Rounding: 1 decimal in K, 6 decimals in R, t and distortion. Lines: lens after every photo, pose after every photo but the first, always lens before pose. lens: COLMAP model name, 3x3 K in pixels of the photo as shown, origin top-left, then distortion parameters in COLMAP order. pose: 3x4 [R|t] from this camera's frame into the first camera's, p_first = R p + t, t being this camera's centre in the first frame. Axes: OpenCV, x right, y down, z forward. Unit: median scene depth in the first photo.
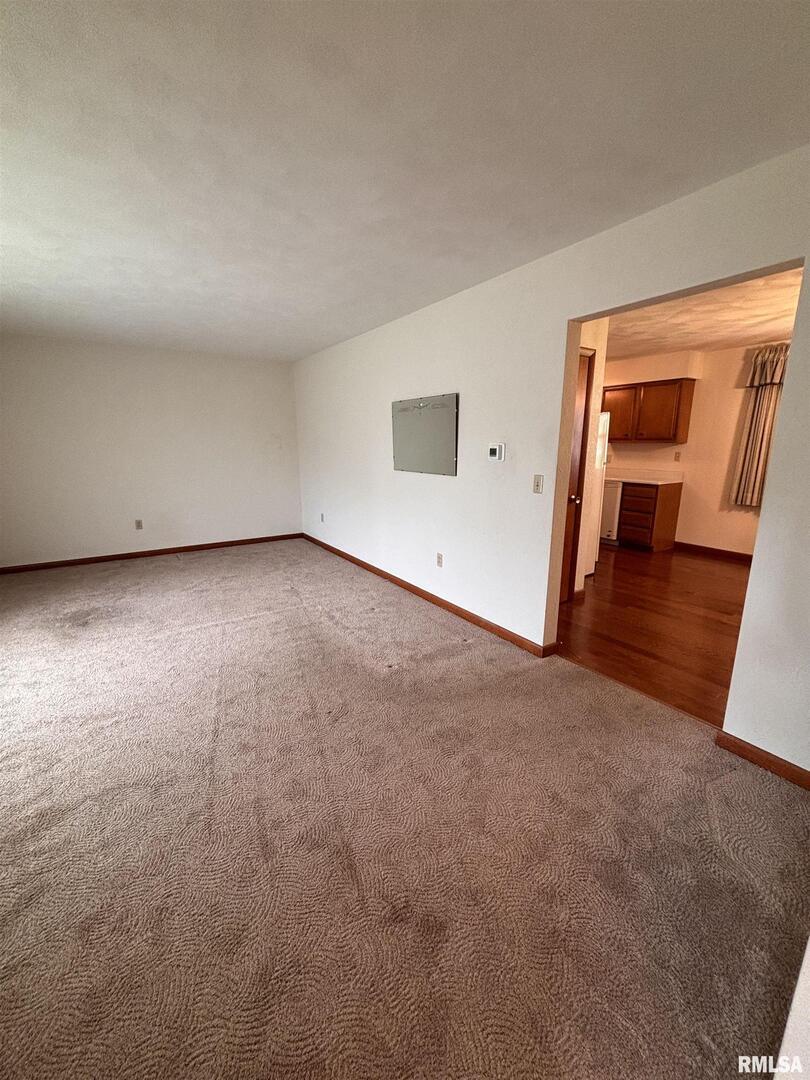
lens RADIAL K [[440.4, 0, 405.0], [0, 440.4, 540.0], [0, 0, 1]] dist [0.001421, 0.000493]
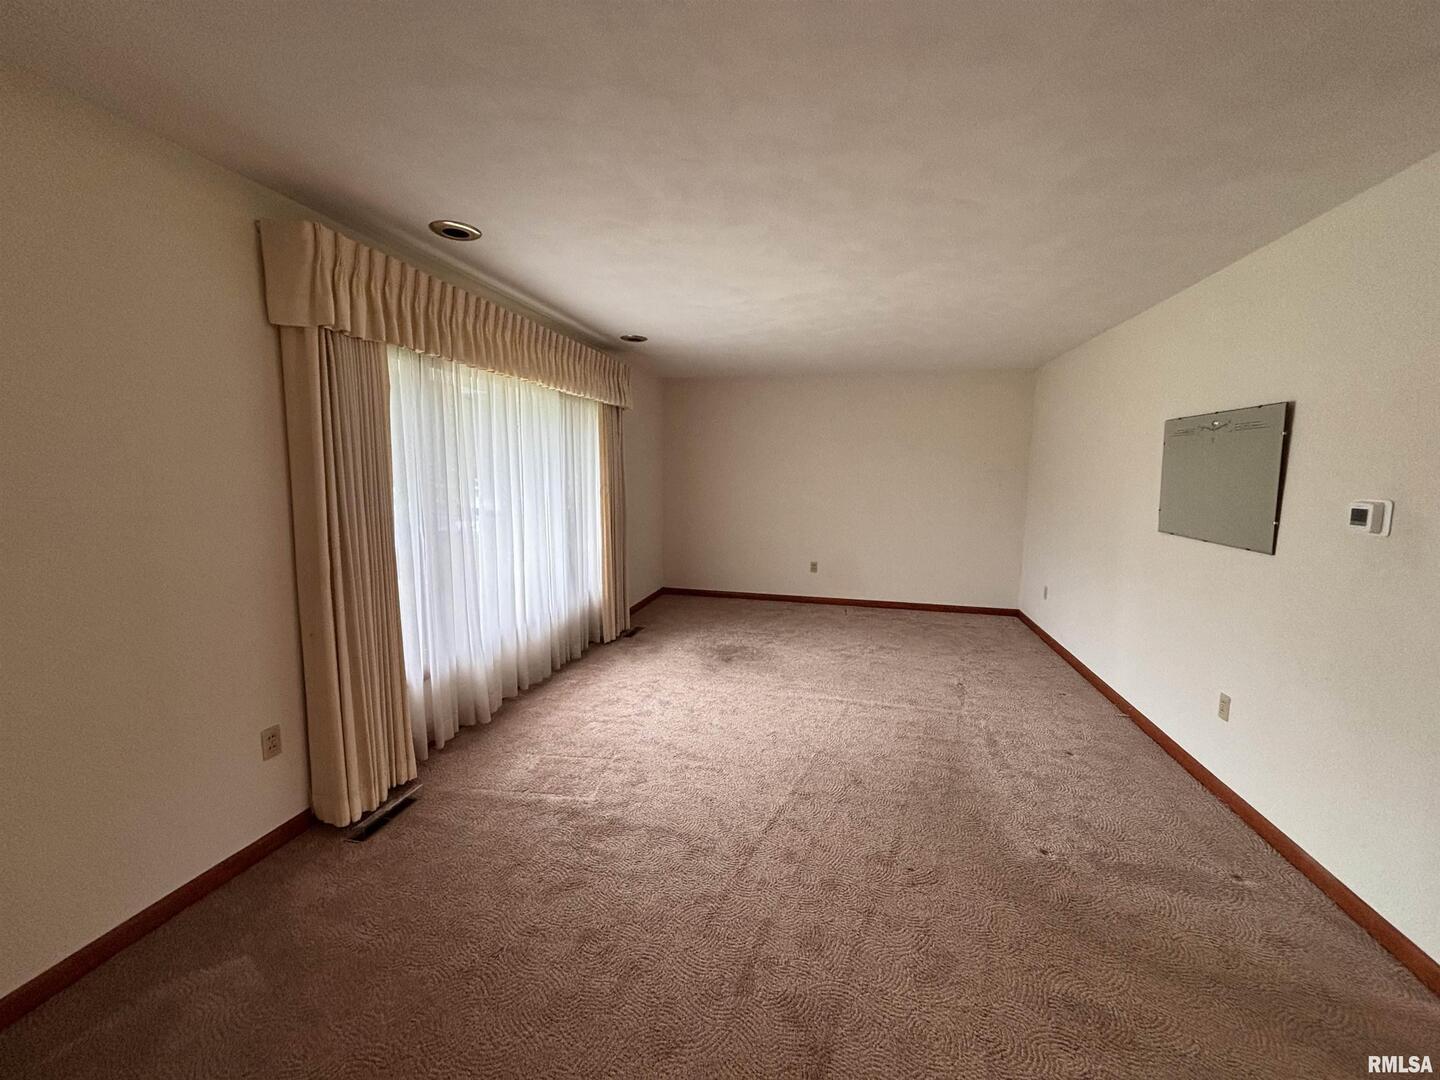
lens RADIAL K [[587.2, 0, 698.1], [0, 587.2, 532.3], [0, 0, 1]] dist [0.001421, 0.000493]
pose [[0.685275, 0.092805, -0.722348, 0.150035], [-0.175028, 0.983765, -0.039654, -0.024982], [0.706940, 0.153605, 0.690392, 0.029515]]
